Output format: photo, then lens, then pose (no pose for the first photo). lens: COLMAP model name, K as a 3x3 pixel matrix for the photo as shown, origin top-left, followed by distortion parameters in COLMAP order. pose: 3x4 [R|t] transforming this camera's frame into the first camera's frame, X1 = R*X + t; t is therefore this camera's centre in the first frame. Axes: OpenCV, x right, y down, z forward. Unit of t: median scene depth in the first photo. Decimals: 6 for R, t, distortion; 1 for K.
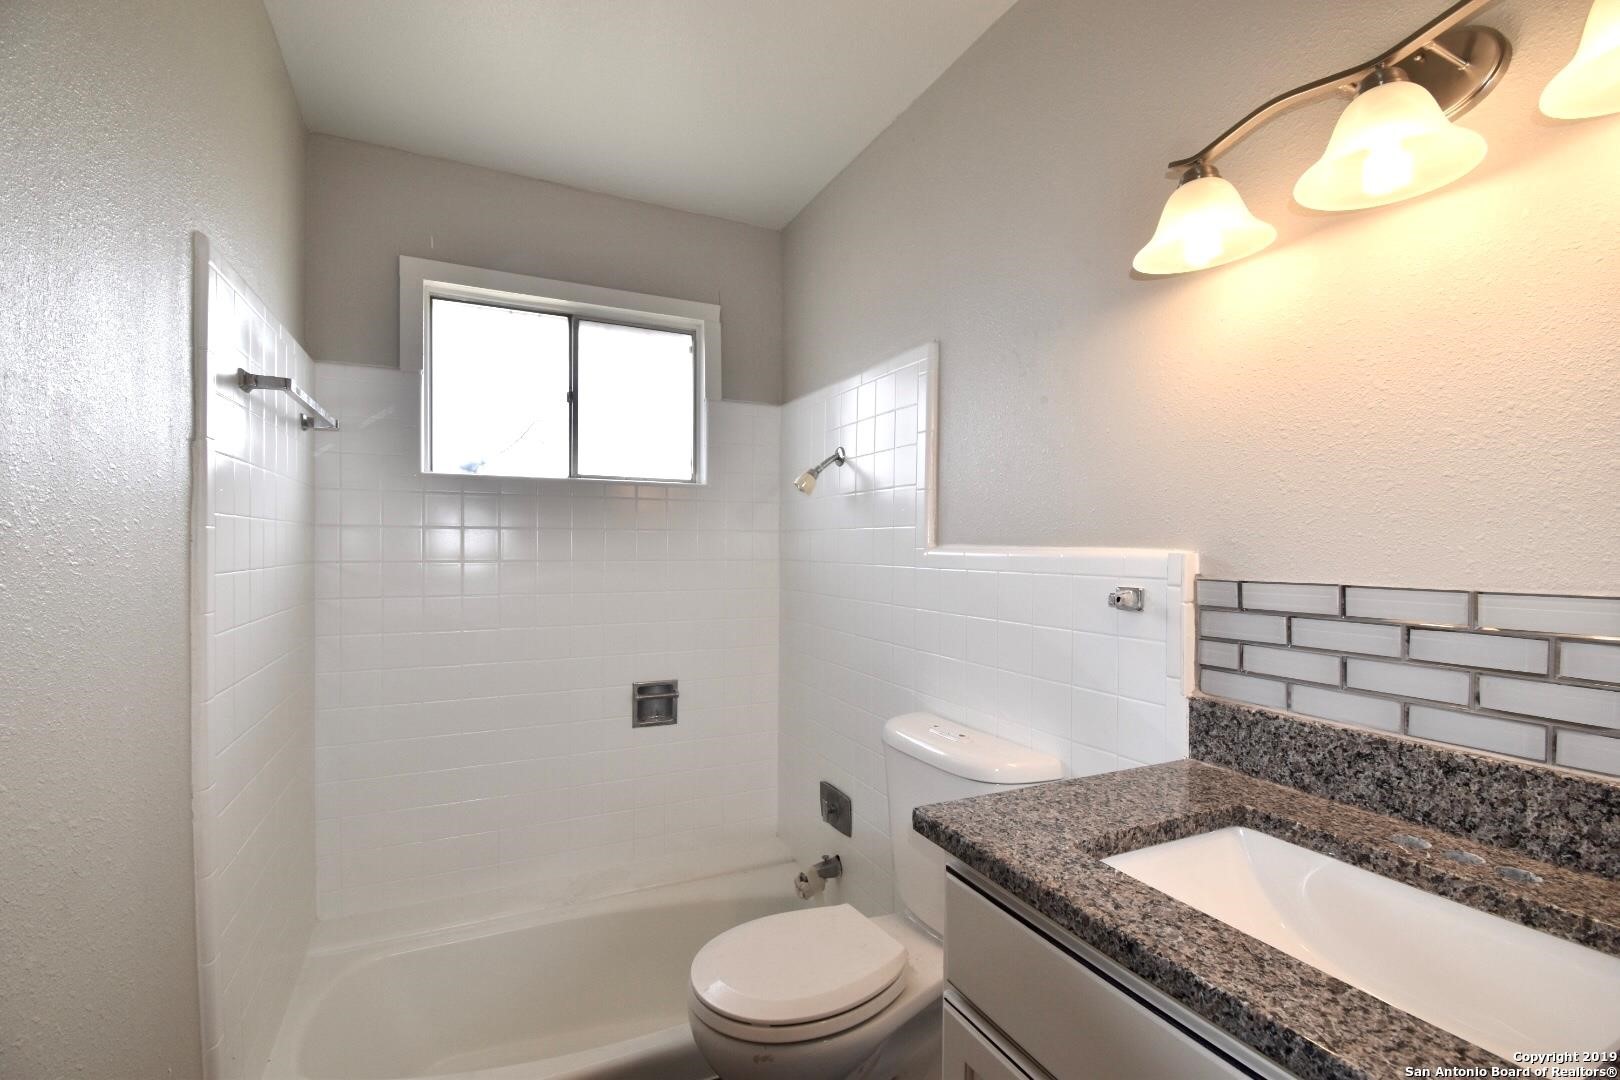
lens RADIAL K [[726.0, 0, 810.7], [0, 726.0, 549.9], [0, 0, 1]] dist [-0.002779, -0.000493]
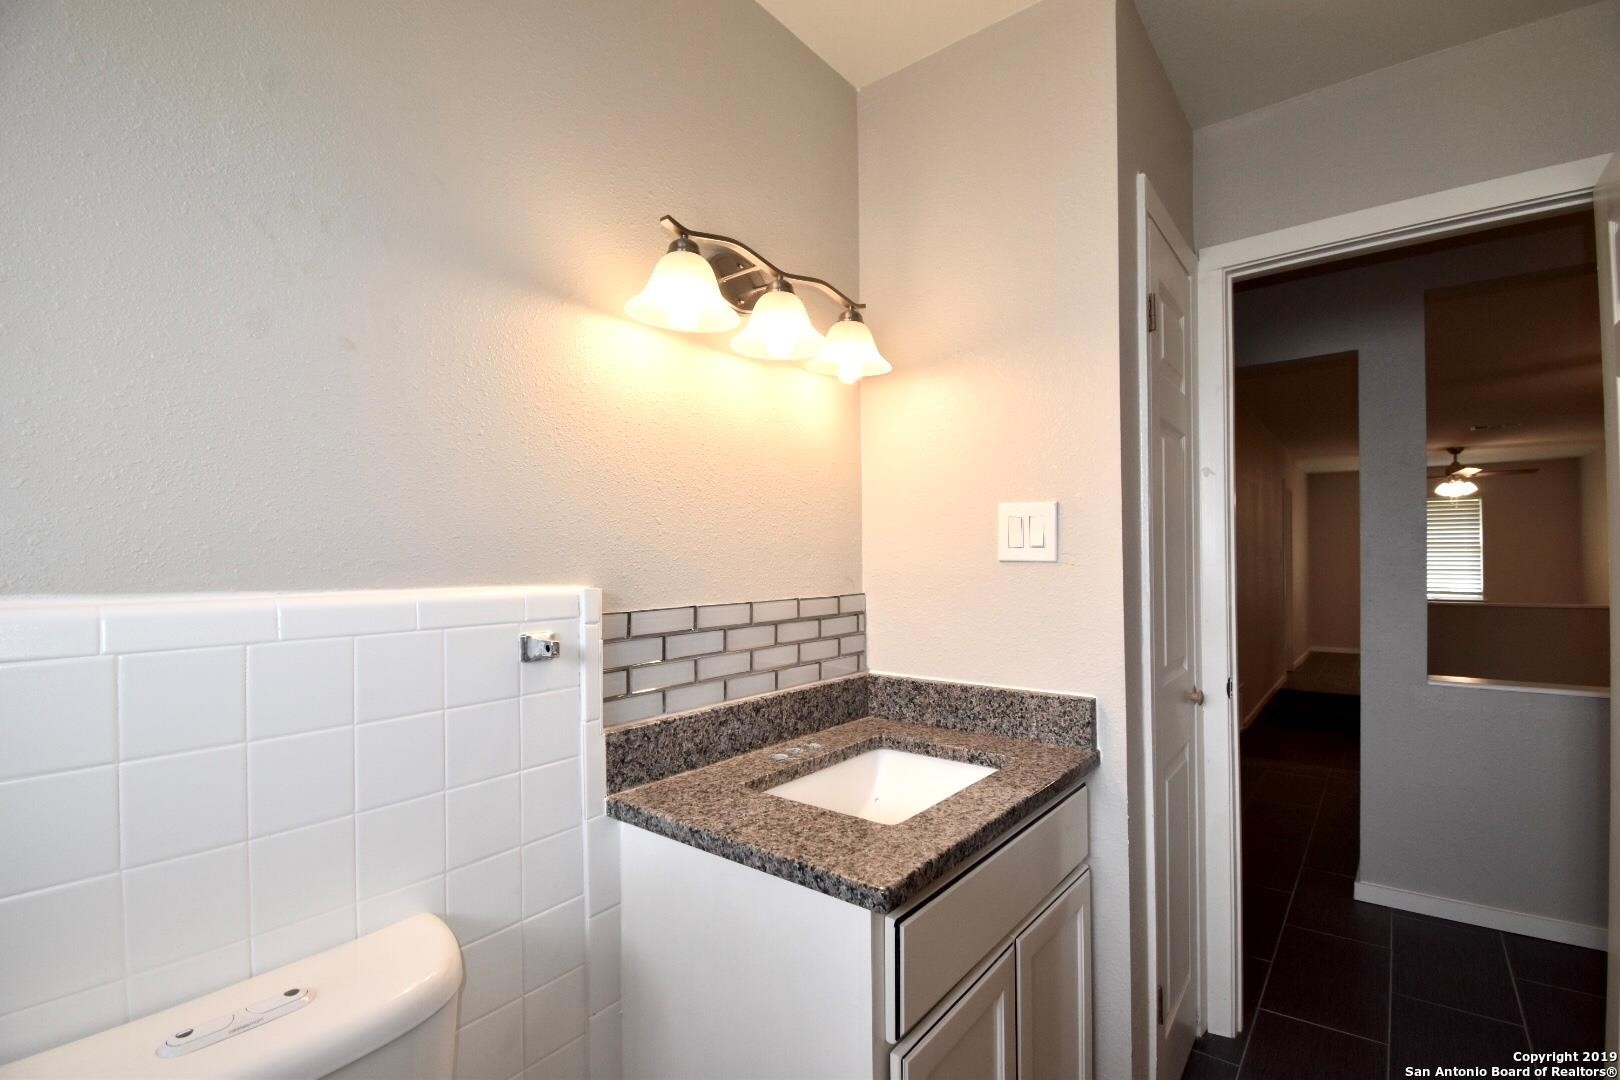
lens RADIAL K [[726.0, 0, 810.7], [0, 726.0, 549.9], [0, 0, 1]] dist [-0.002779, -0.000493]
pose [[-0.441070, 0.012484, 0.897386, -0.574643], [0.010981, 0.999903, -0.008513, -0.042156], [-0.897405, 0.006100, -0.441165, 1.393312]]
